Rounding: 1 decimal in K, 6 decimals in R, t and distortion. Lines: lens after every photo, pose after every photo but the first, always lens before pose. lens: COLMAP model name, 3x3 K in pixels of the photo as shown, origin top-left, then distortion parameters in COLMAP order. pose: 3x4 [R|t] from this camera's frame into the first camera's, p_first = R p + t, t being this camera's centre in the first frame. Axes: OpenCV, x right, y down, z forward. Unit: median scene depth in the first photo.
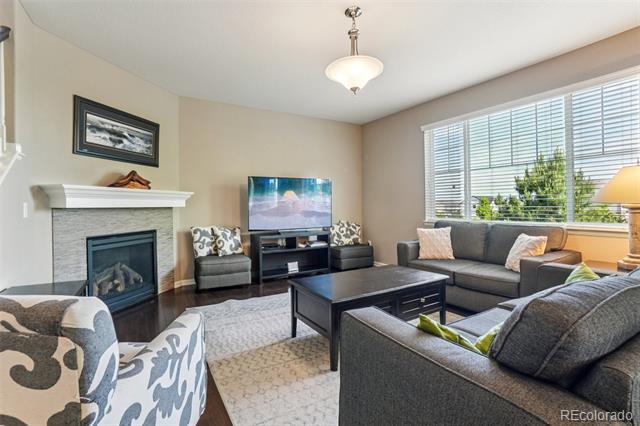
lens RADIAL K [[289.6, 0, 317.4], [0, 289.6, 208.0], [0, 0, 1]] dist [-0.059995, 0.020389]
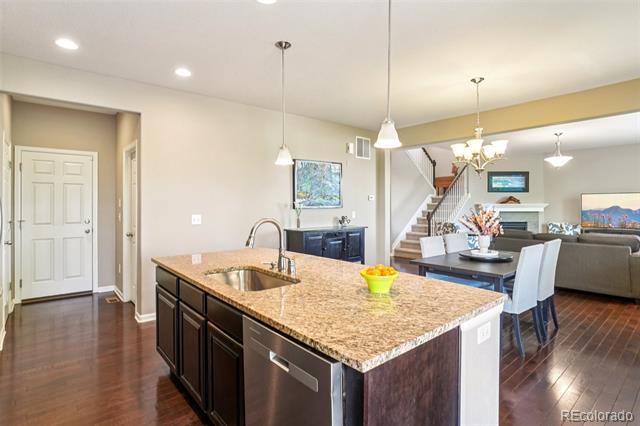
lens RADIAL K [[352.6, 0, 318.7], [0, 352.6, 203.2], [0, 0, 1]] dist [0.001559, 0.000278]
pose [[0.194356, 0.002667, -0.980928, 1.838538], [-0.003991, 0.999990, 0.001928, -0.065890], [0.980923, 0.003540, 0.194364, -1.104332]]
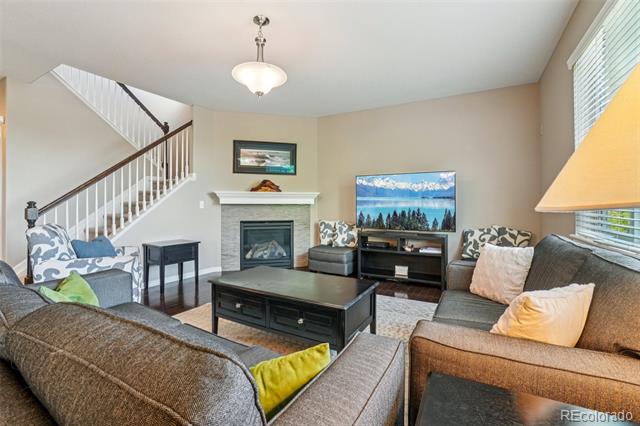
lens RADIAL K [[289.6, 0, 317.4], [0, 289.6, 208.0], [0, 0, 1]] dist [-0.059995, 0.020389]
pose [[0.500840, 0.019797, -0.865314, 0.773346], [-0.014006, 0.999793, 0.014768, -0.006587], [0.865427, 0.004724, 0.501013, 0.430659]]
